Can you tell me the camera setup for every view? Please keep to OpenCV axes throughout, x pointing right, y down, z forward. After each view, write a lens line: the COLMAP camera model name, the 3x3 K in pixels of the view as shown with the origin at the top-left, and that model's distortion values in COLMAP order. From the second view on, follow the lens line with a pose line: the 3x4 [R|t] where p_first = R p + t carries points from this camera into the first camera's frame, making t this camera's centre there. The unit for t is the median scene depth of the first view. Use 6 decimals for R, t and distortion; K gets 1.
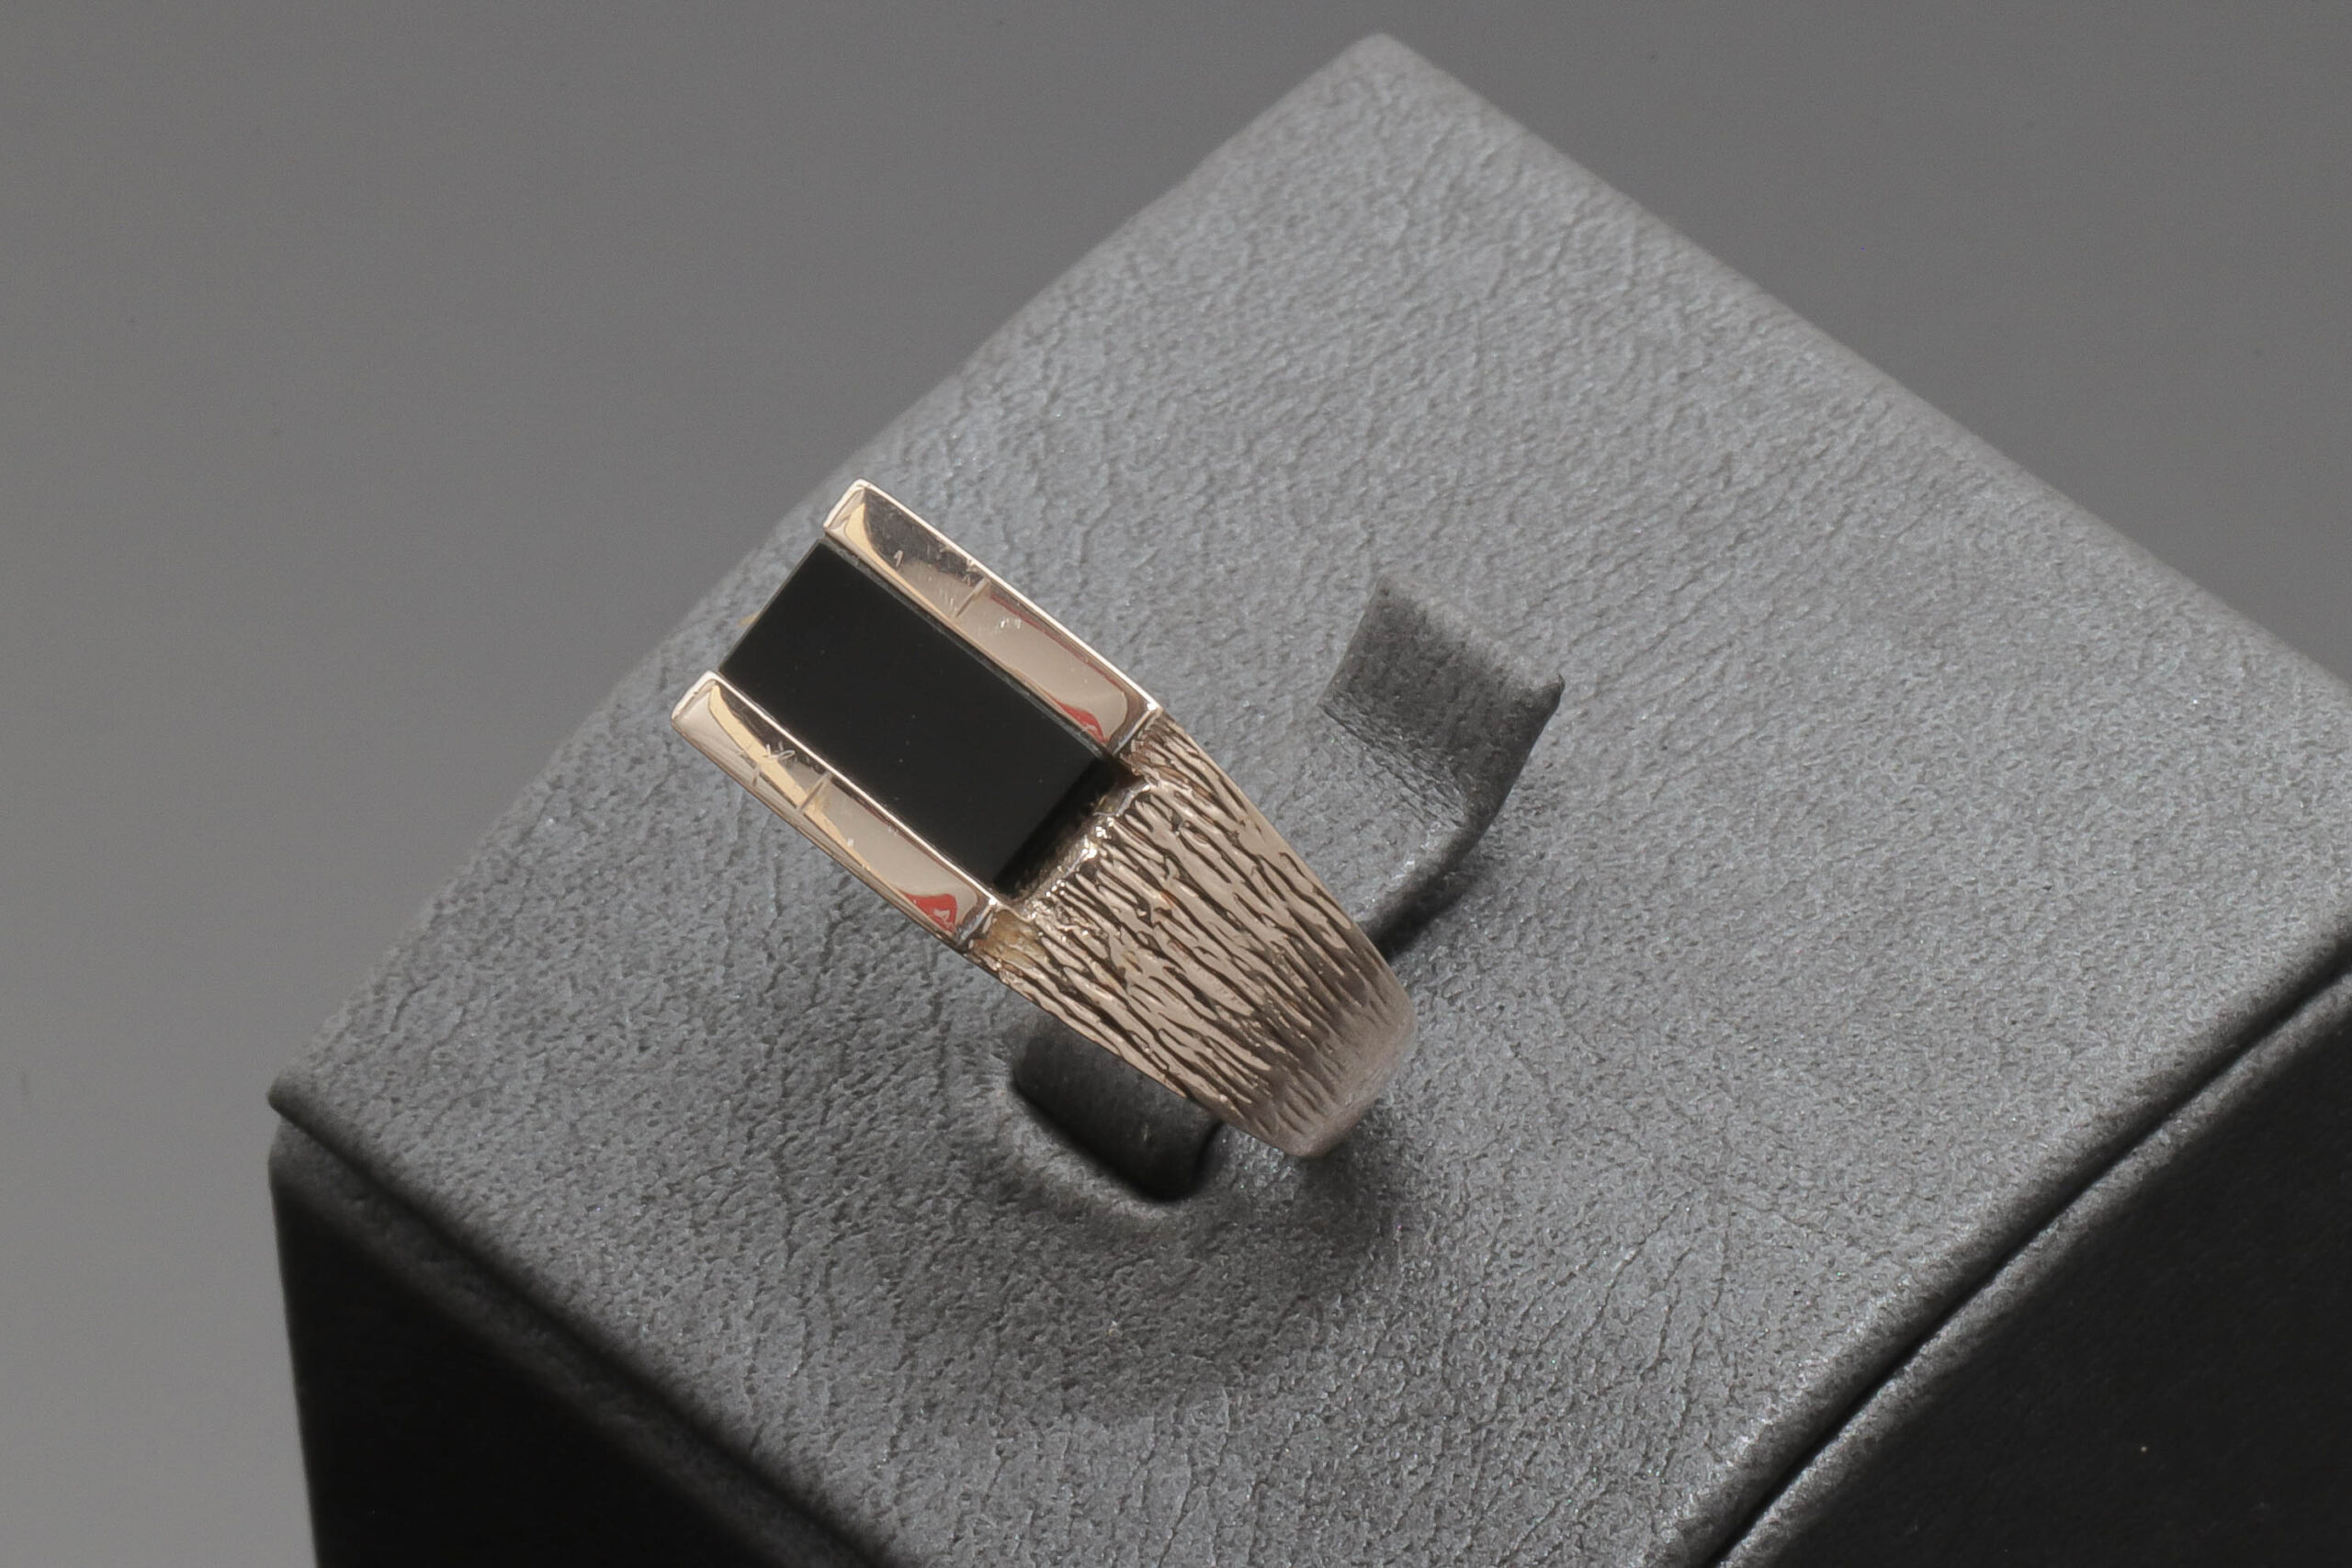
lens RADIAL K [[12018.5, 0, 772.6], [0, 12018.5, 846.4], [0, 0, 1]] dist [-0.869406, -6.526473]
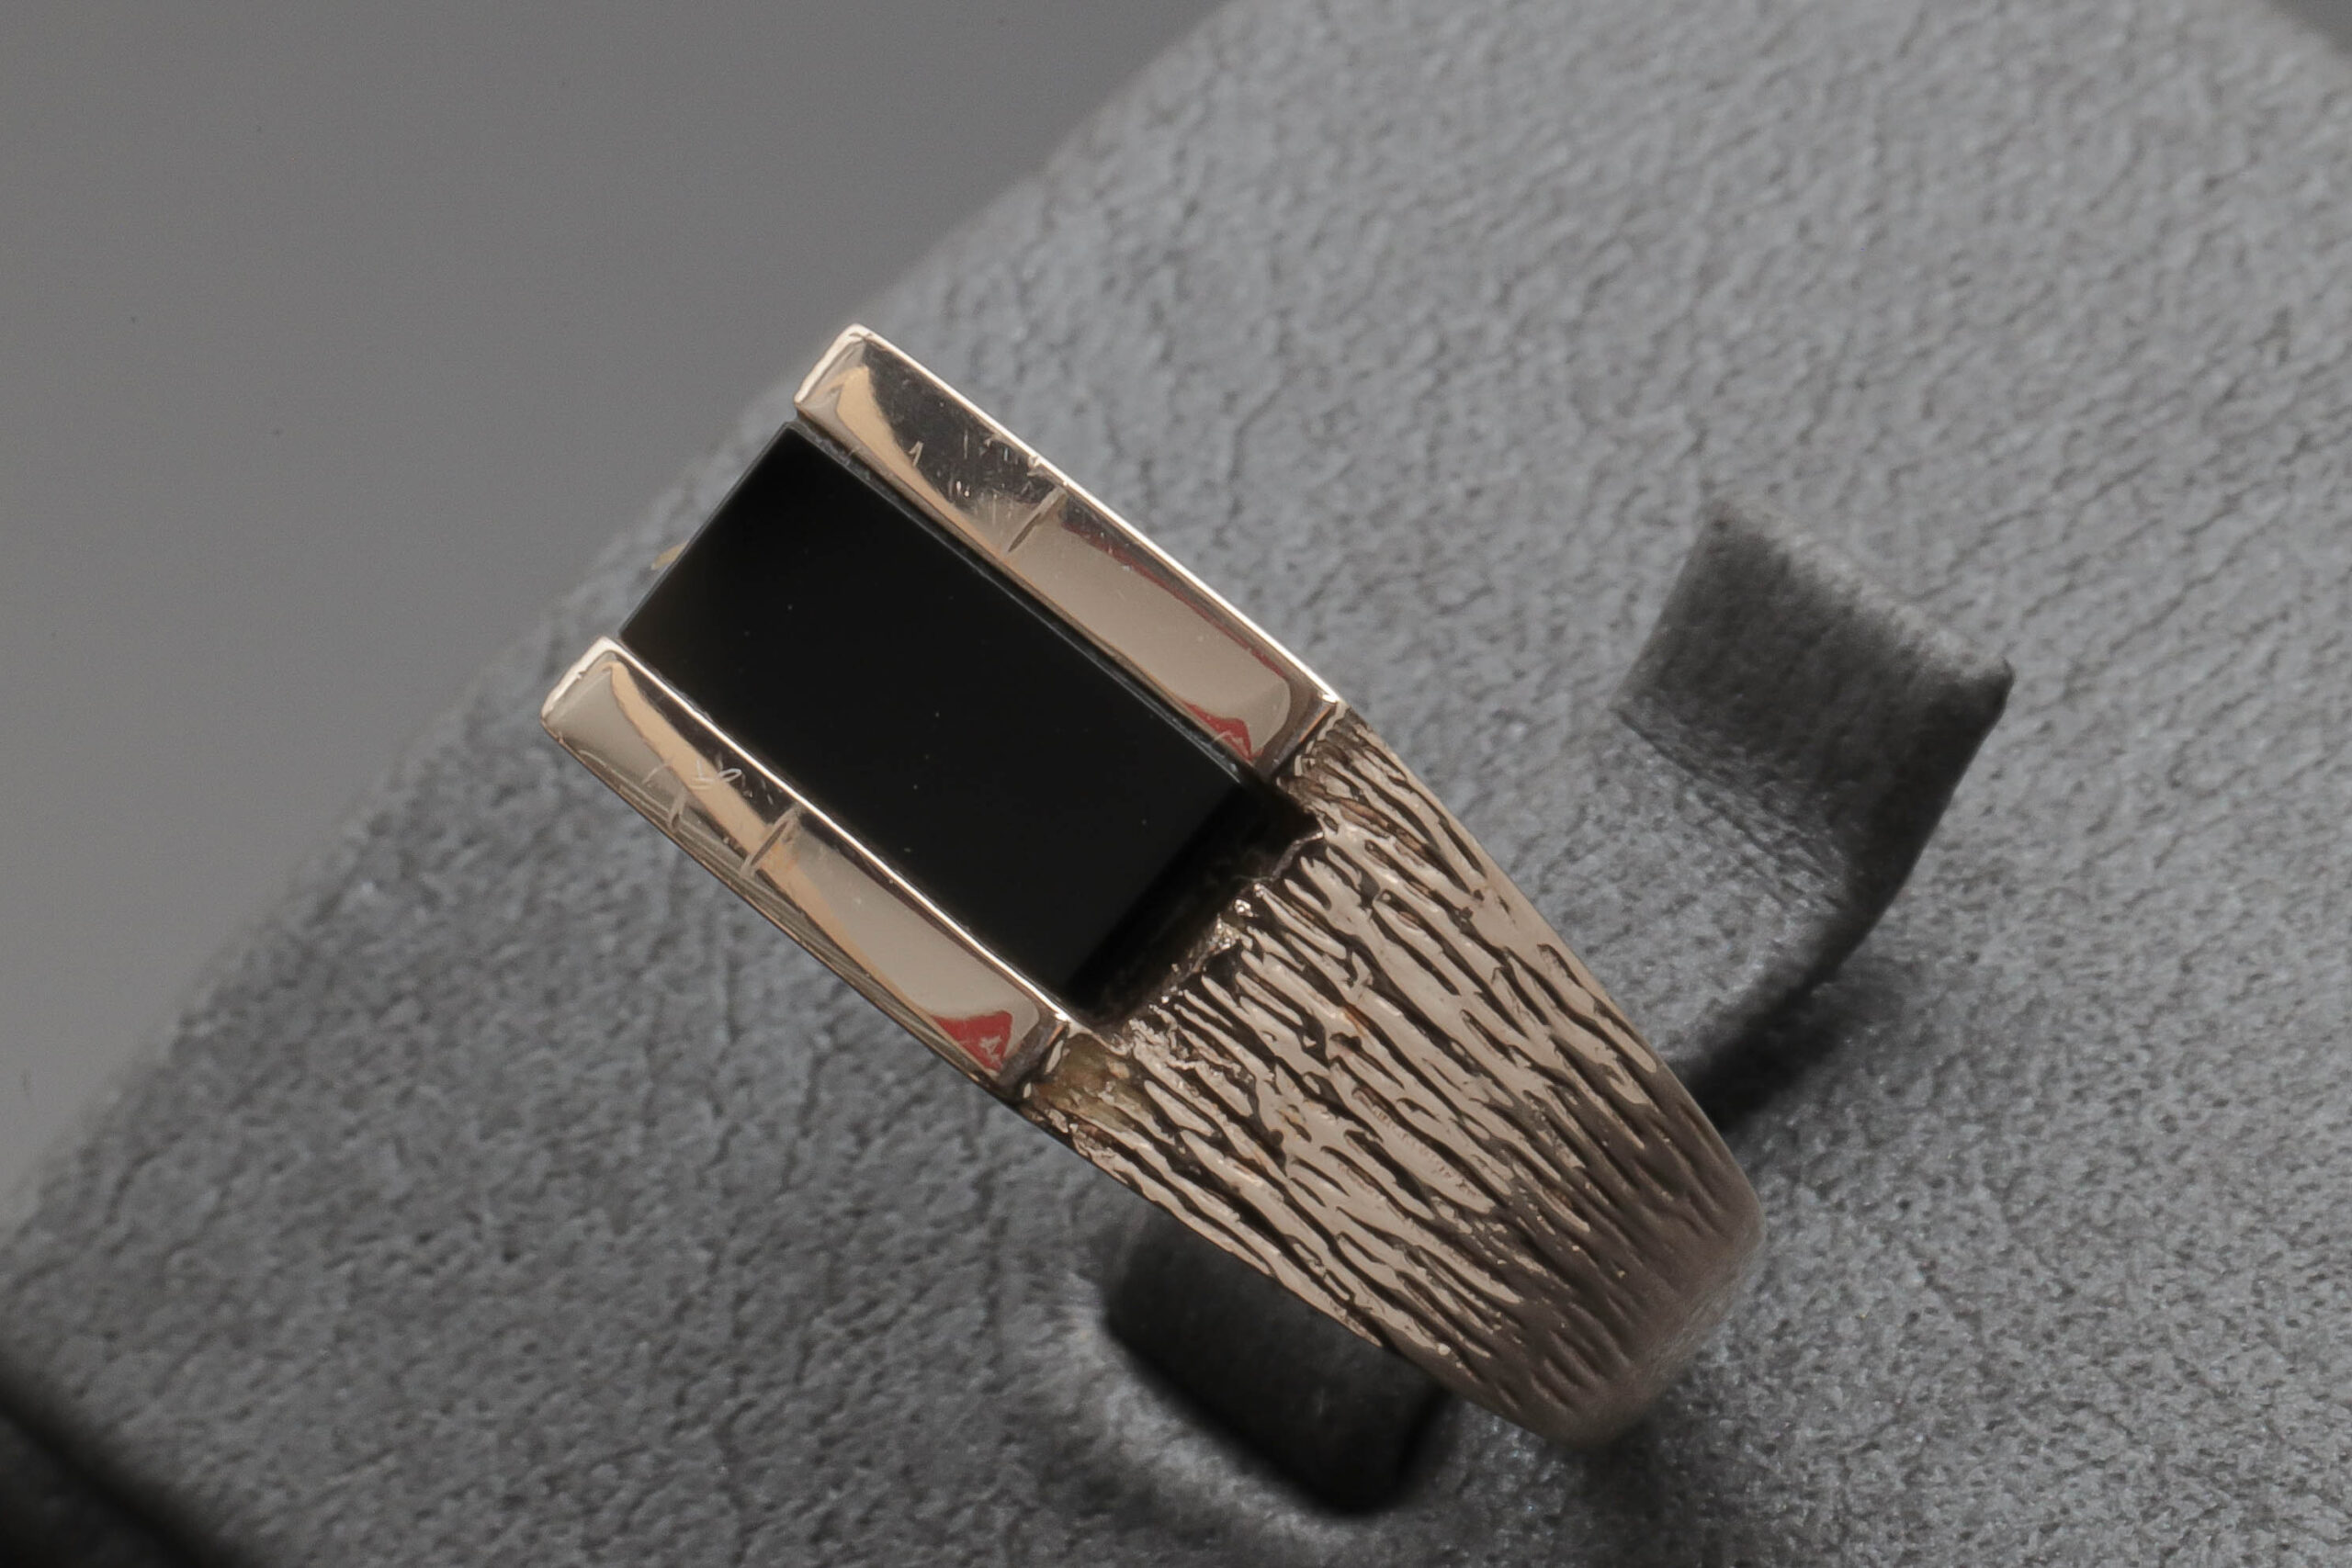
lens RADIAL K [[16213.2, 0, 1176.0], [0, 16213.2, 784.0], [0, 0, 1]] dist [-0.568595, 6.652238]
pose [[0.999834, 0.009836, 0.015318, 0.010510], [-0.009655, 0.999883, -0.011830, 0.002095], [-0.015433, 0.011680, 0.999813, 0.169521]]
